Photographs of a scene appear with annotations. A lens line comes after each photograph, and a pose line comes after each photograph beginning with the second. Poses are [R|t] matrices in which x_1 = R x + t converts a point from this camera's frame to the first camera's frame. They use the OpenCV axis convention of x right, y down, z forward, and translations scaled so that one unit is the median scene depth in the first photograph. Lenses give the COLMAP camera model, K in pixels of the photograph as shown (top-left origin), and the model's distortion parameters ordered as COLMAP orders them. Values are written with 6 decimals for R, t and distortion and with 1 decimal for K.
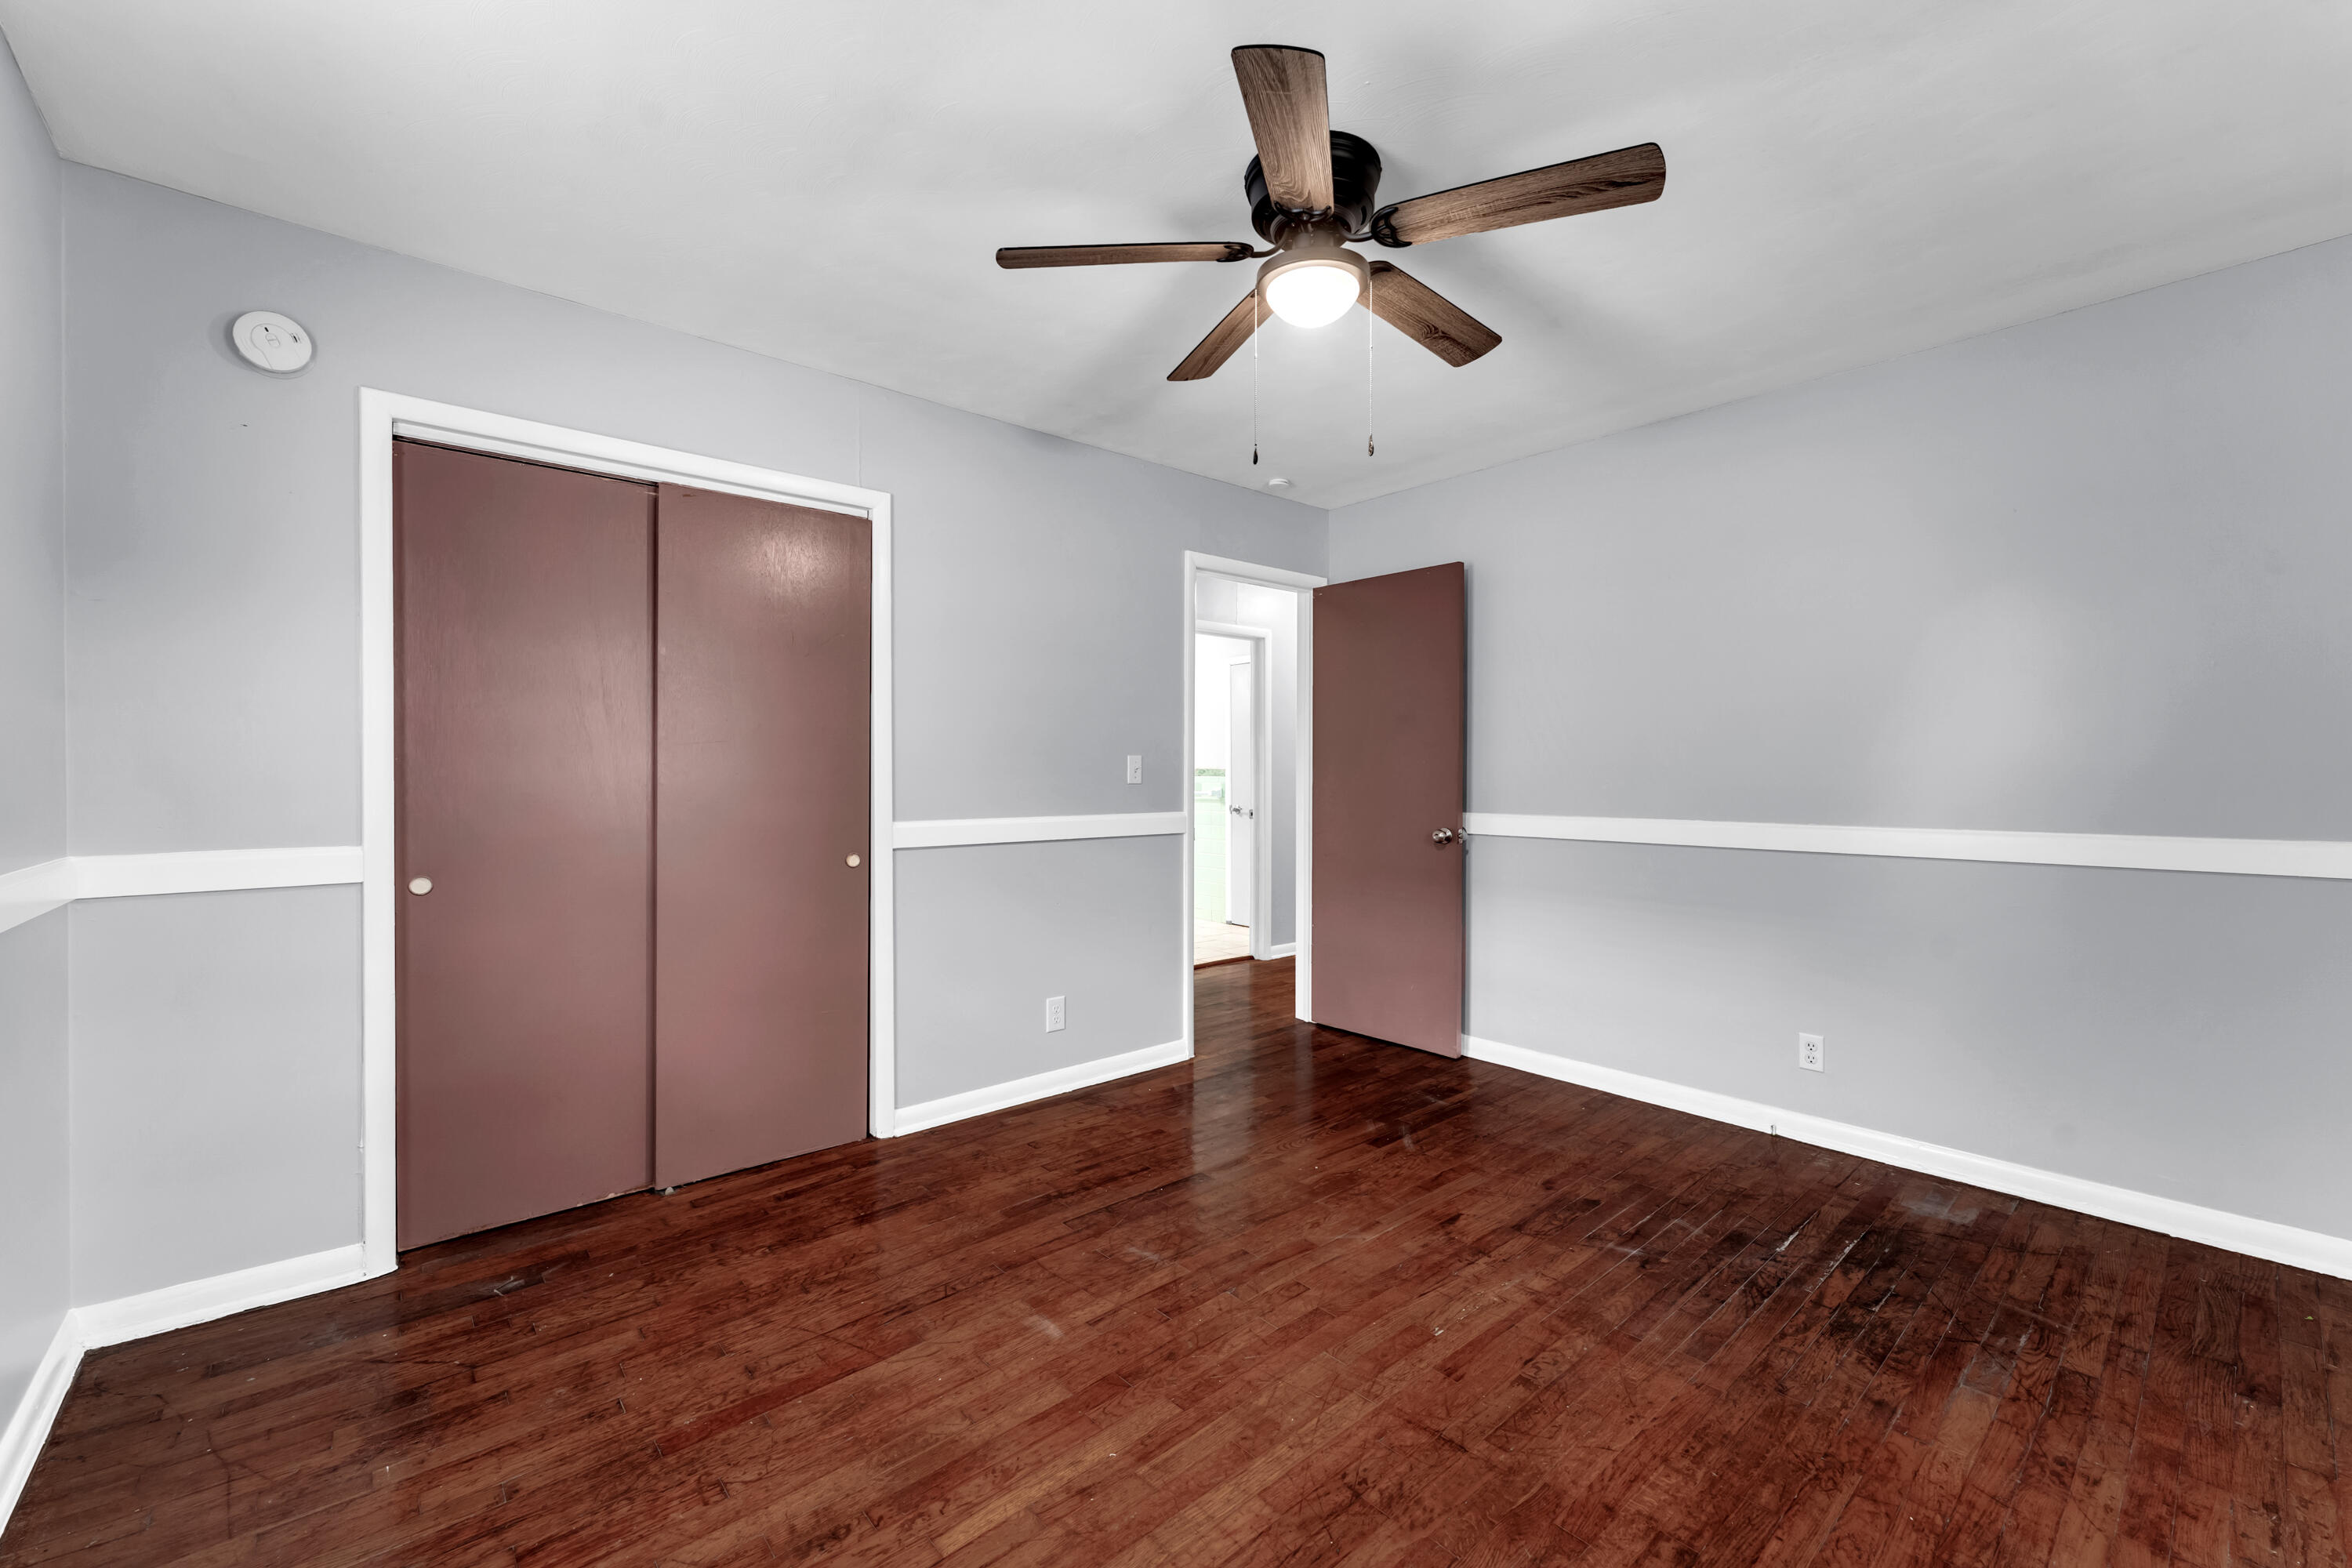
lens RADIAL K [[955.2, 0, 1169.6], [0, 955.2, 780.0], [0, 0, 1]] dist [0.000033, -0.000388]
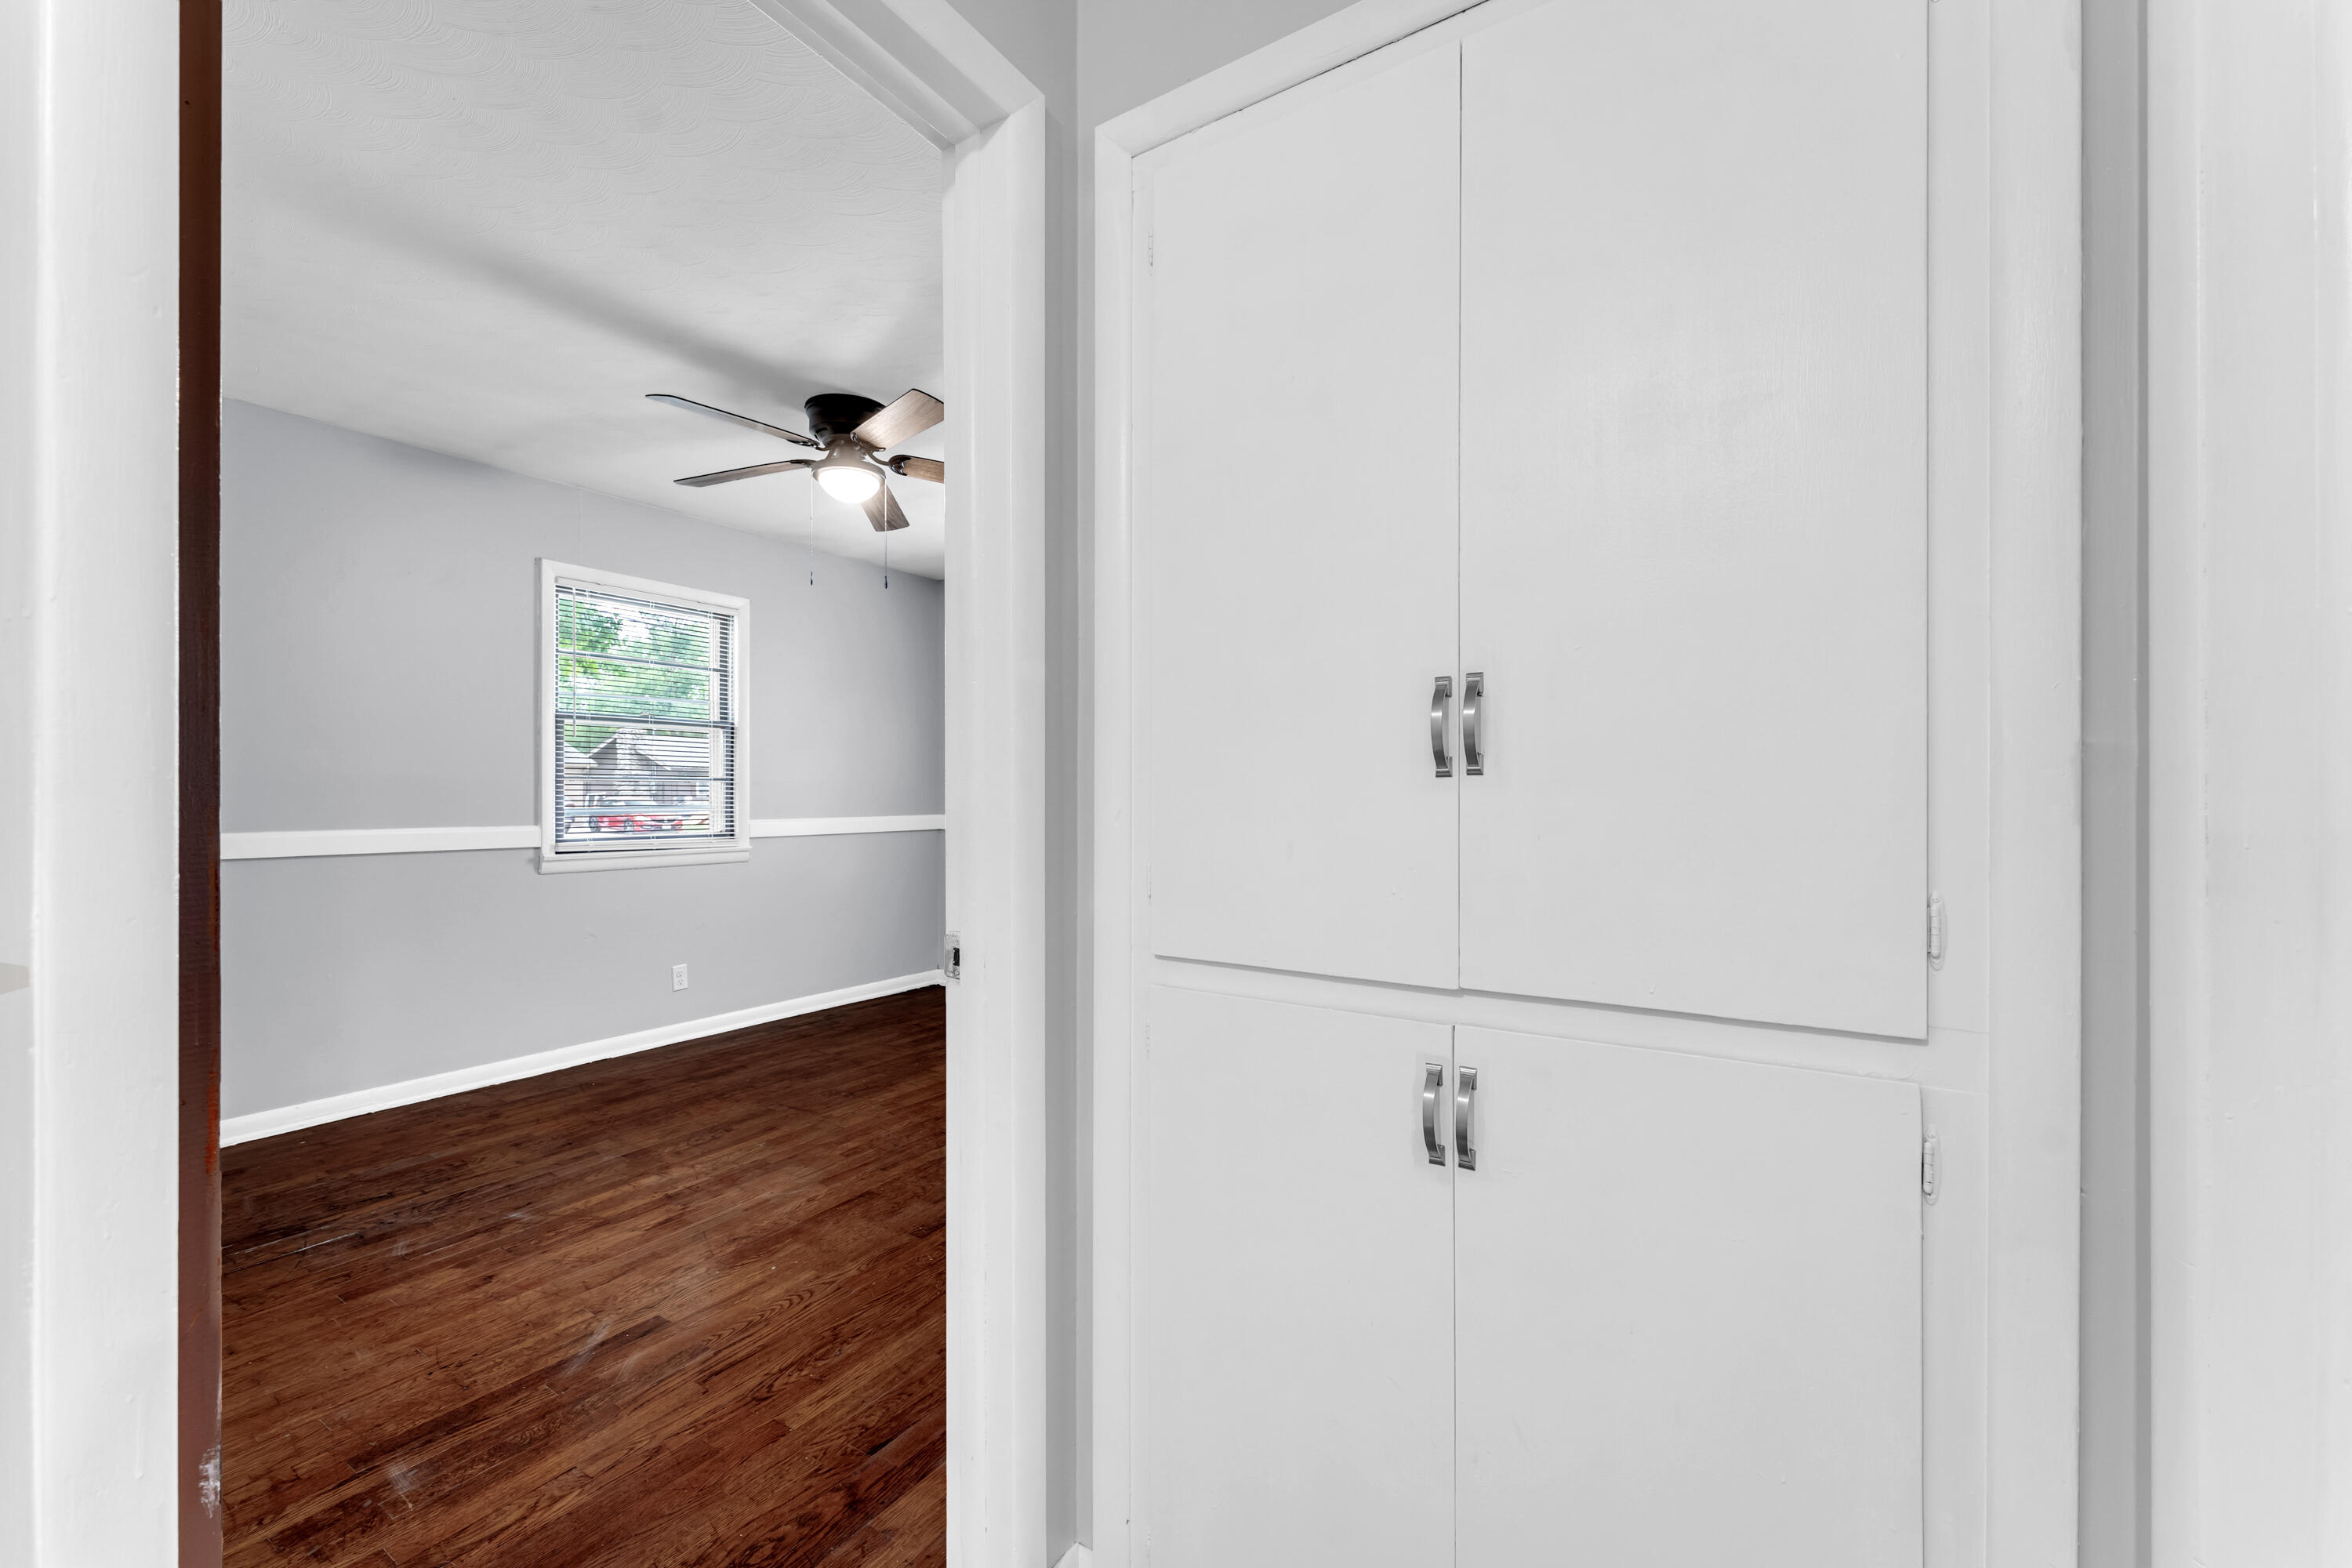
lens RADIAL K [[955.2, 0, 1178.7], [0, 955.2, 781.4], [0, 0, 1]] dist [0.000033, -0.000388]
pose [[-0.956542, -0.006458, -0.291523, 0.078242], [-0.007849, 0.999963, 0.003602, -0.019948], [0.291489, 0.005733, -0.956557, 2.363605]]
